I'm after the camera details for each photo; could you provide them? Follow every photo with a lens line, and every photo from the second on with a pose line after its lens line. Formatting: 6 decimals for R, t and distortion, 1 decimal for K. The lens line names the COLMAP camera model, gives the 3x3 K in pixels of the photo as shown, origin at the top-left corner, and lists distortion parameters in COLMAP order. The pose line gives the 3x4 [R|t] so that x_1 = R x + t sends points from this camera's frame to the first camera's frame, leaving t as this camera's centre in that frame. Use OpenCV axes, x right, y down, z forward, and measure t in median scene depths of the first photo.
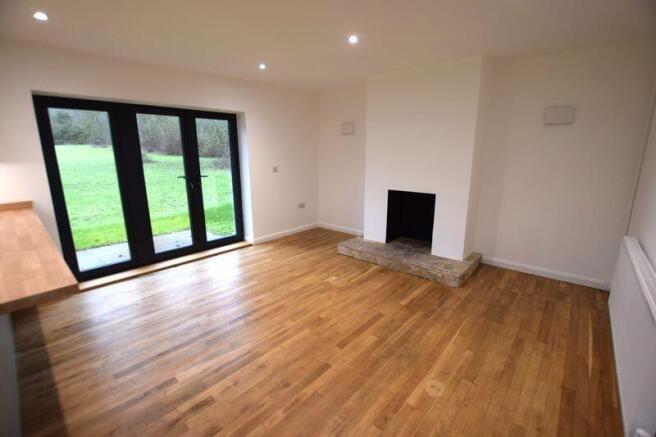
lens RADIAL K [[292.8, 0, 328.0], [0, 292.8, 218.5], [0, 0, 1]] dist [-0.028098, 0.000631]
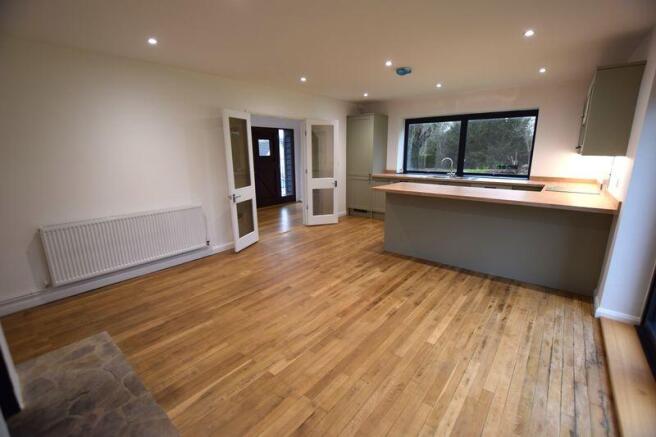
lens RADIAL K [[292.8, 0, 328.0], [0, 292.8, 218.5], [0, 0, 1]] dist [-0.028098, 0.000631]
pose [[-0.999381, 0.021669, -0.027696, -0.079551], [0.007405, 0.899602, 0.436648, -0.338730], [0.034377, 0.436173, -0.899206, 1.470807]]
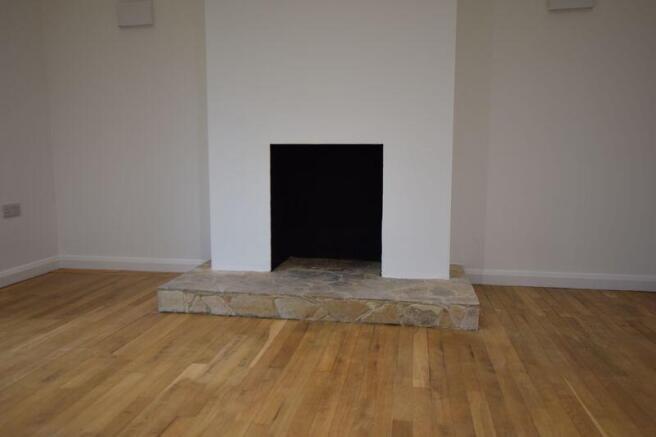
lens RADIAL K [[540.5, 0, 328.0], [0, 540.5, 218.5], [0, 0, 1]] dist [0.006539, 0.003596]
pose [[0.846451, -0.059658, 0.529114, -0.189305], [0.112361, 0.991340, -0.067976, 0.093004], [-0.520476, 0.116990, 0.845824, 0.370458]]
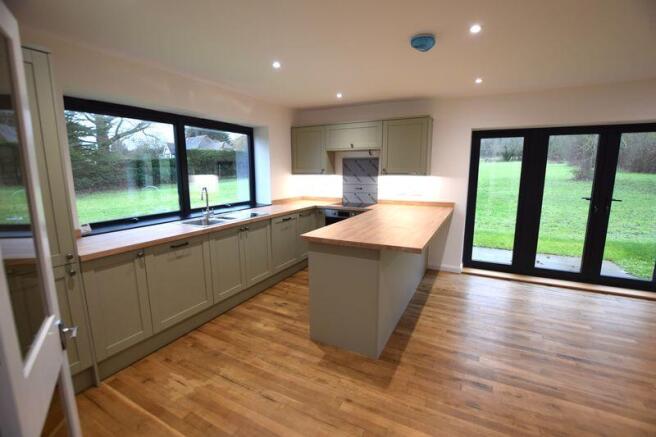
lens RADIAL K [[292.8, 0, 328.0], [0, 292.8, 218.5], [0, 0, 1]] dist [-0.028098, 0.000631]
pose [[0.235593, 0.163840, -0.957942, 0.225742], [-0.211114, 0.970777, 0.114114, -0.012284], [0.948645, 0.175350, 0.263297, -0.016343]]
